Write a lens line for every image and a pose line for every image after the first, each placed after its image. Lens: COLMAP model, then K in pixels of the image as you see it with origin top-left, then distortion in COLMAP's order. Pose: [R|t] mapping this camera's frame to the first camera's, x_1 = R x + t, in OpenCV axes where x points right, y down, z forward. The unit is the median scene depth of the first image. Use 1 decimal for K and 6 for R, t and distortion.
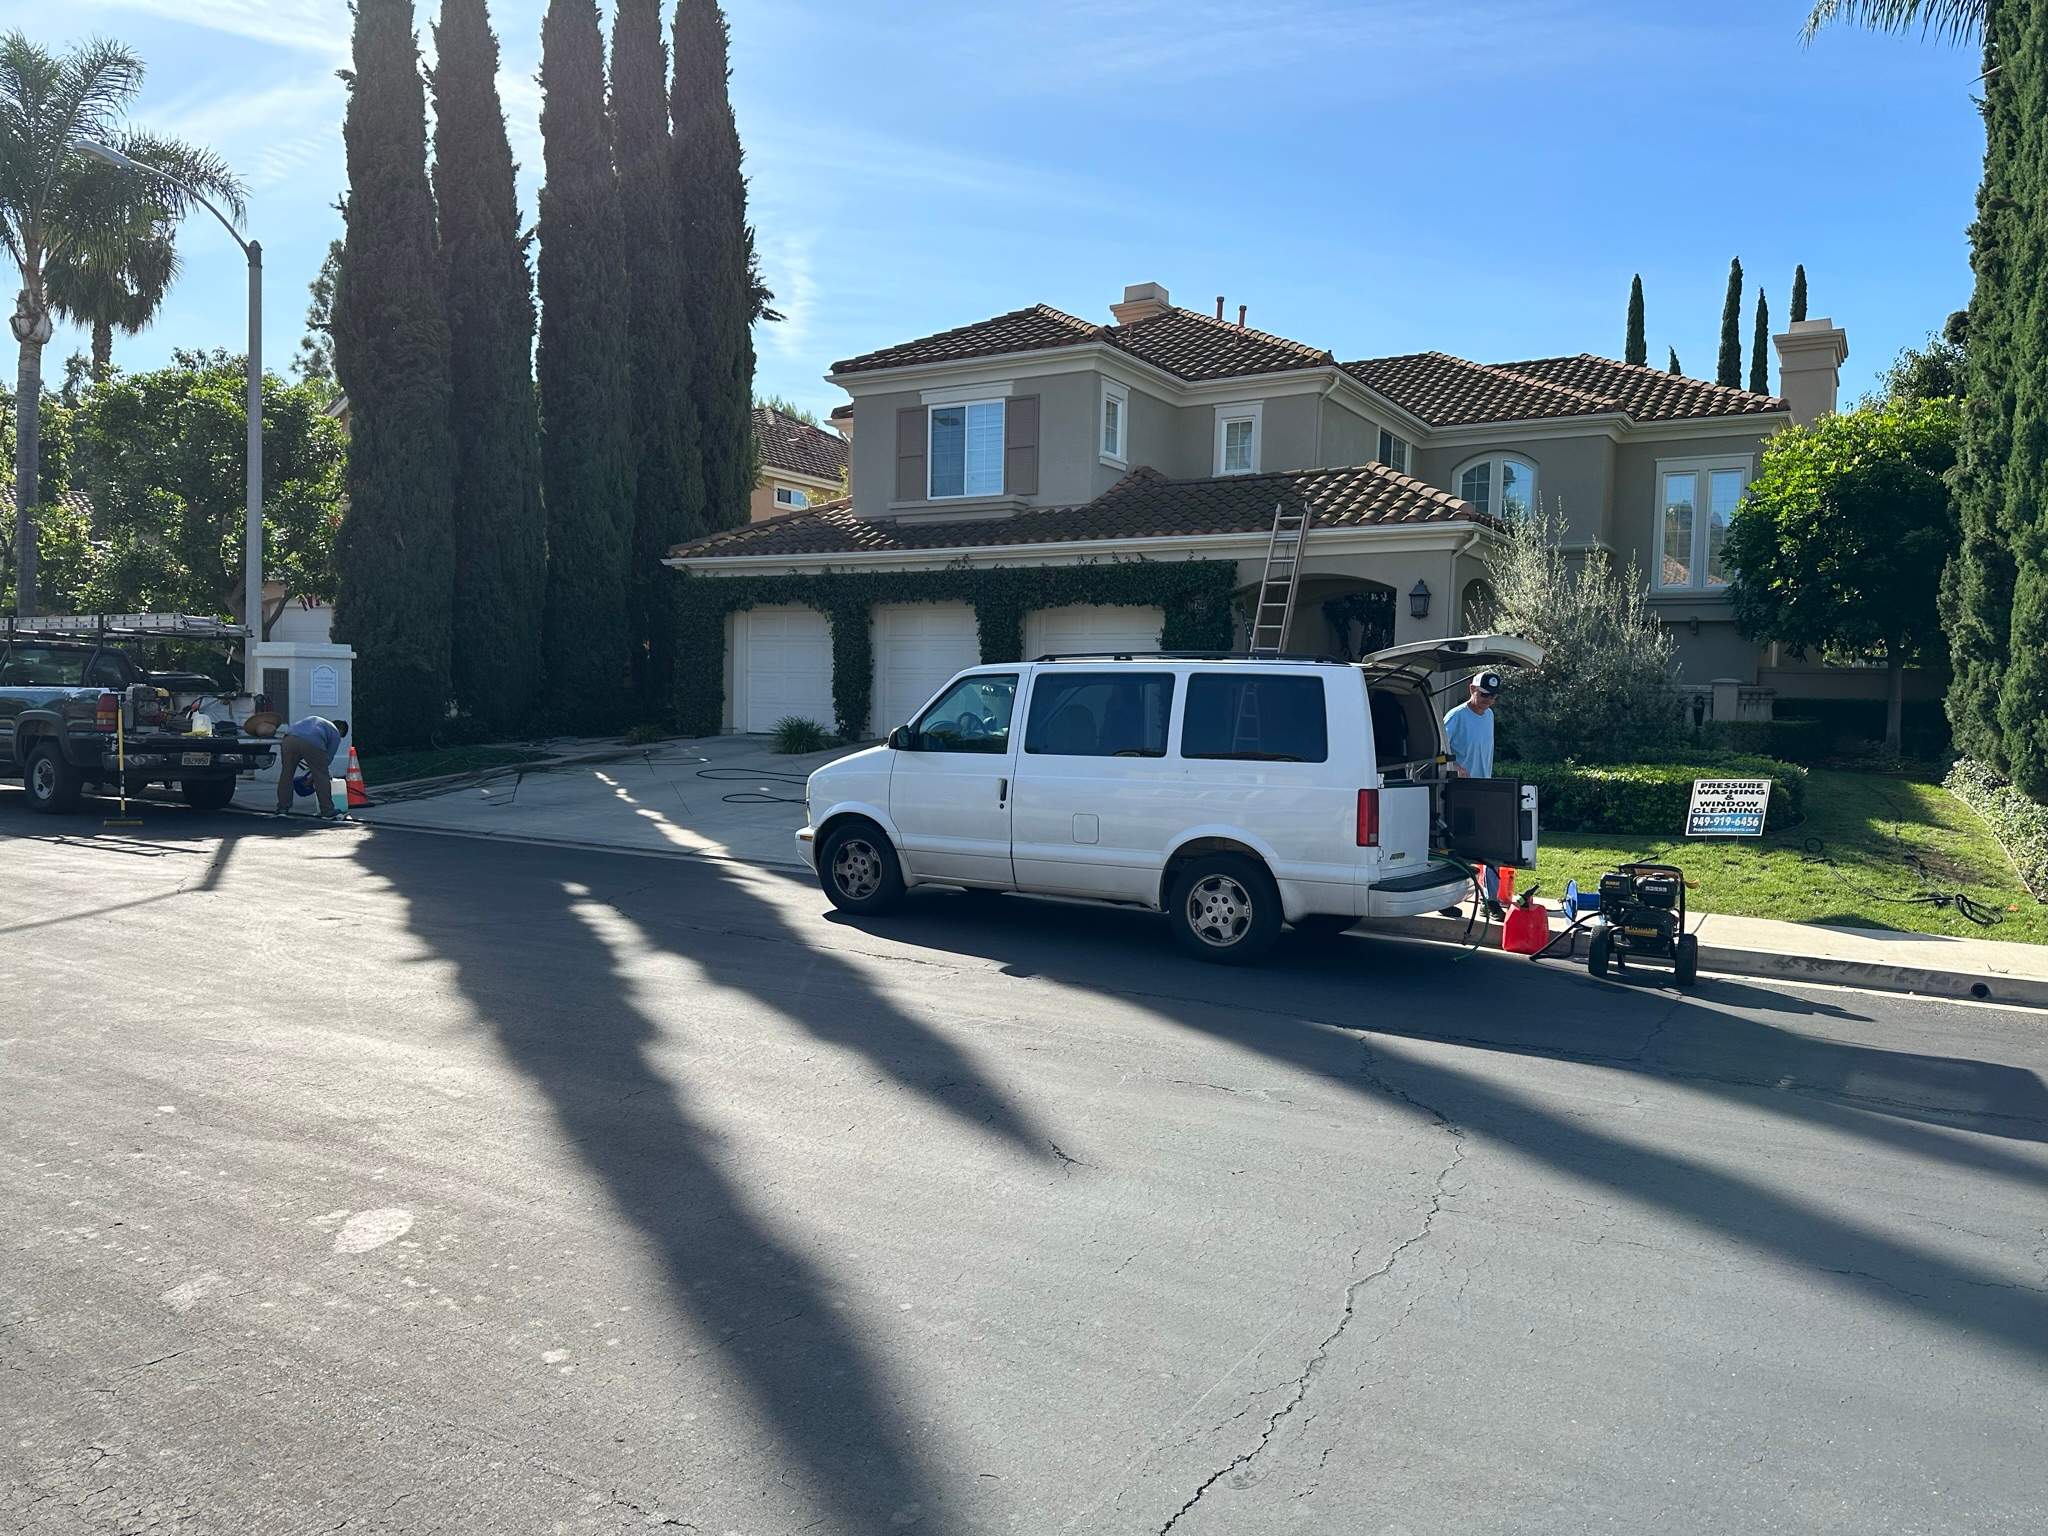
lens RADIAL K [[1424.6, 0, 1025.5], [0, 1424.6, 767.3], [0, 0, 1]] dist [0.012219, -0.000047]
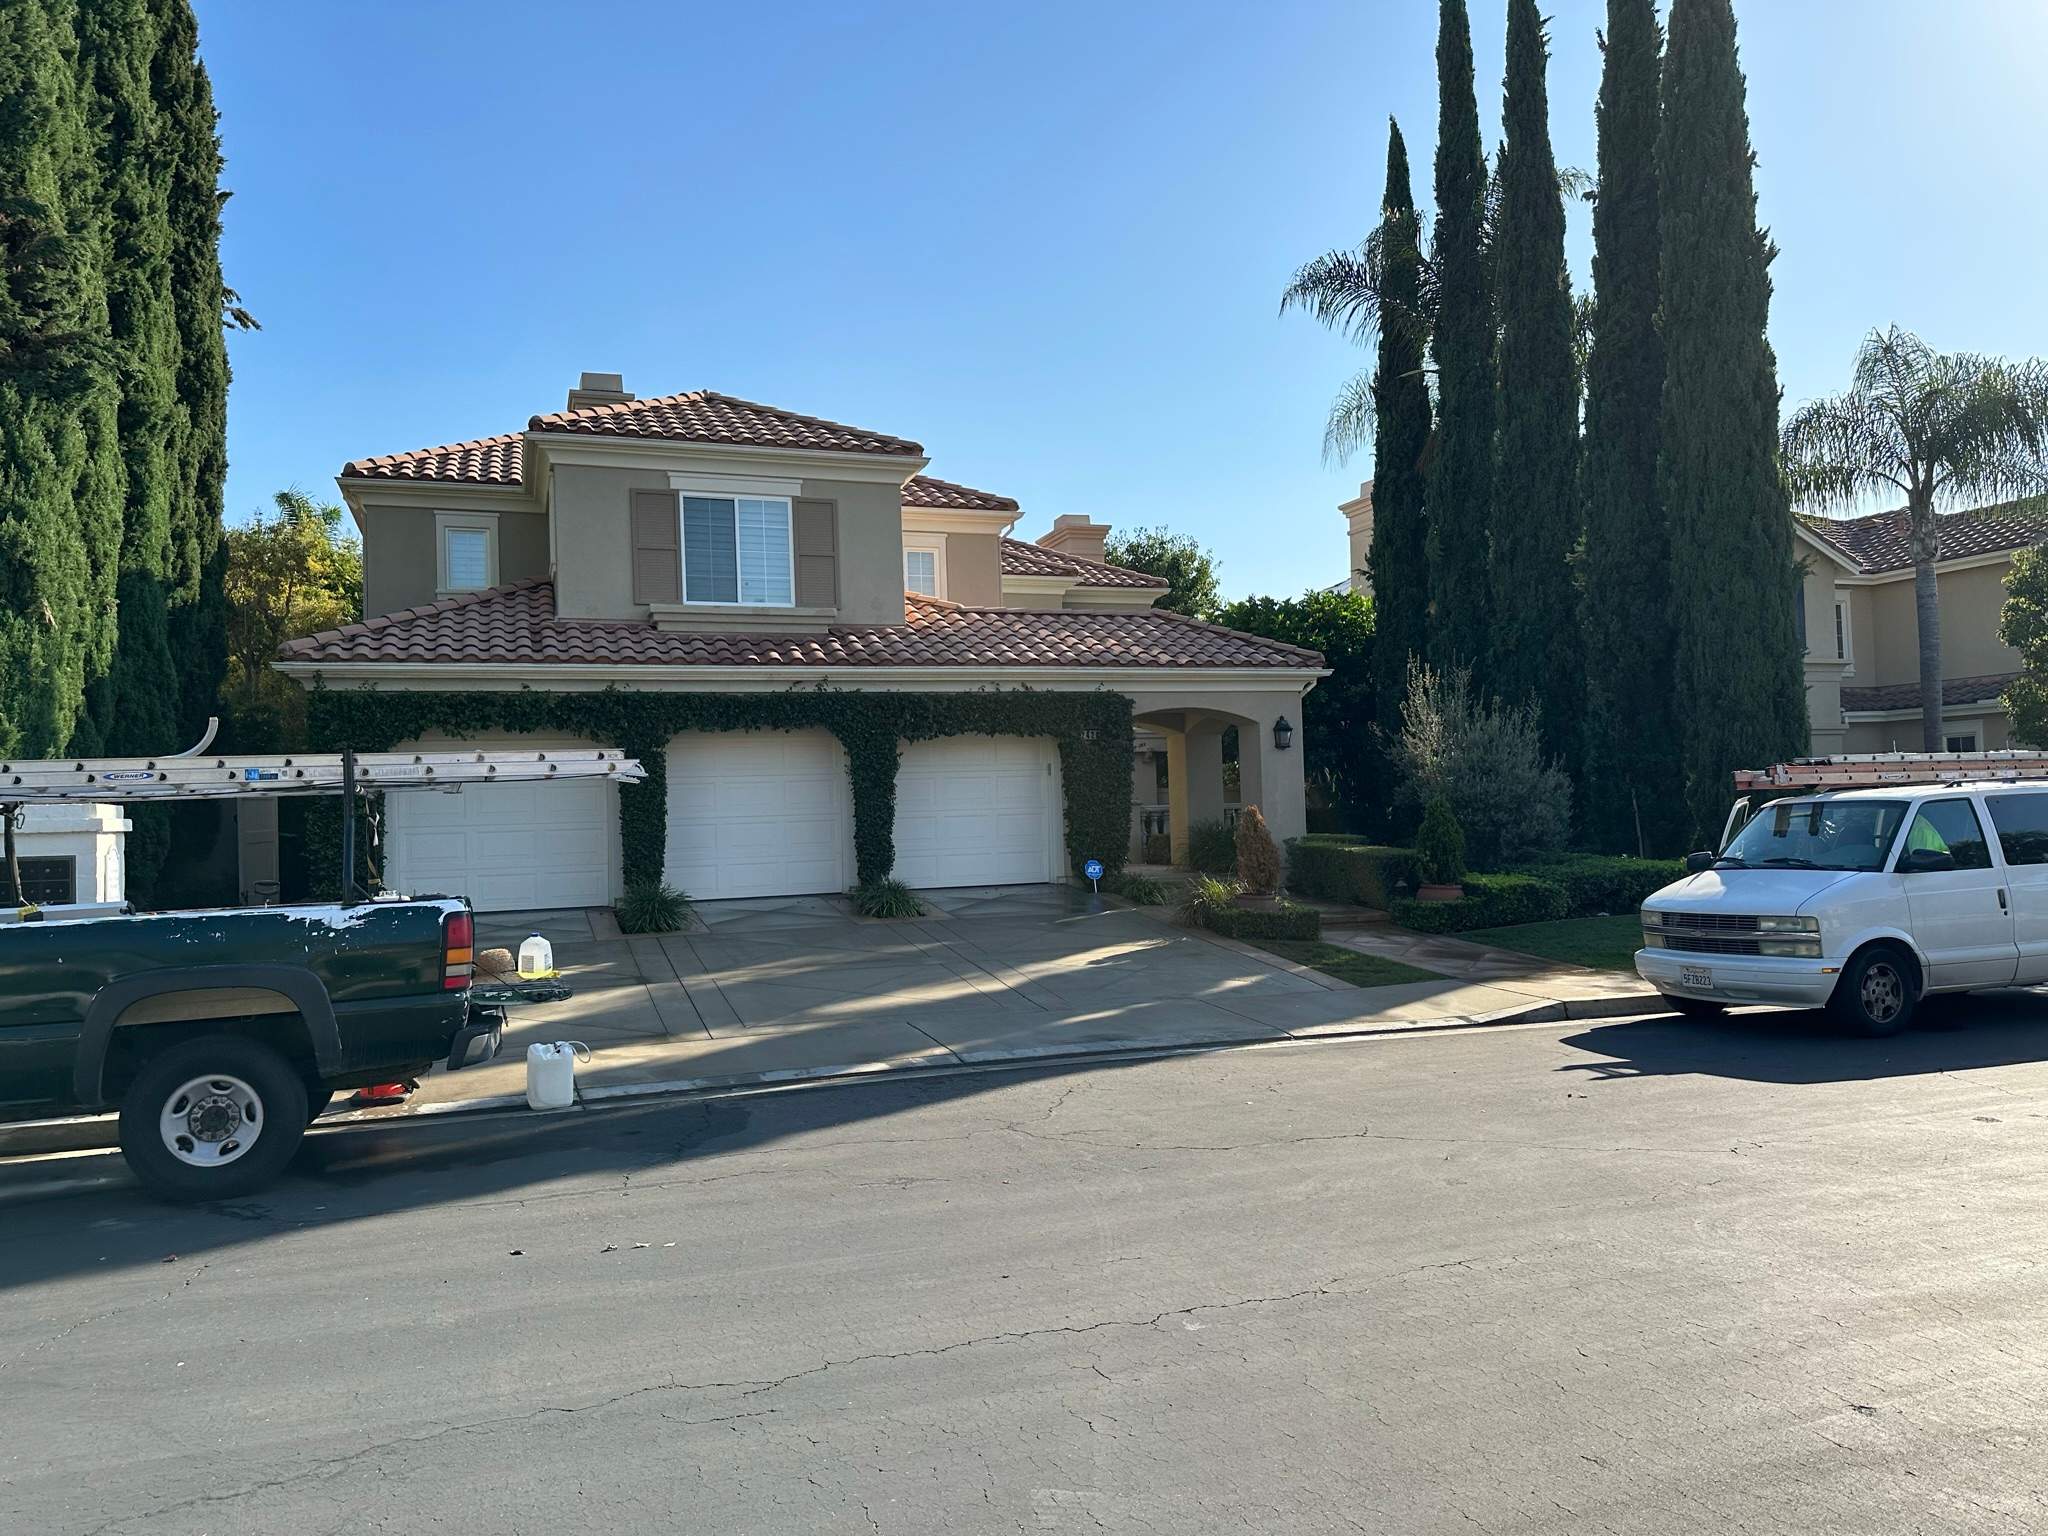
lens RADIAL K [[1424.6, 0, 1028.1], [0, 1424.6, 763.7], [0, 0, 1]] dist [0.012219, -0.000047]
pose [[0.652078, -0.009066, 0.758098, -0.580927], [0.078862, 0.995315, -0.055930, -0.037581], [-0.754039, 0.096255, 0.649738, 0.343418]]
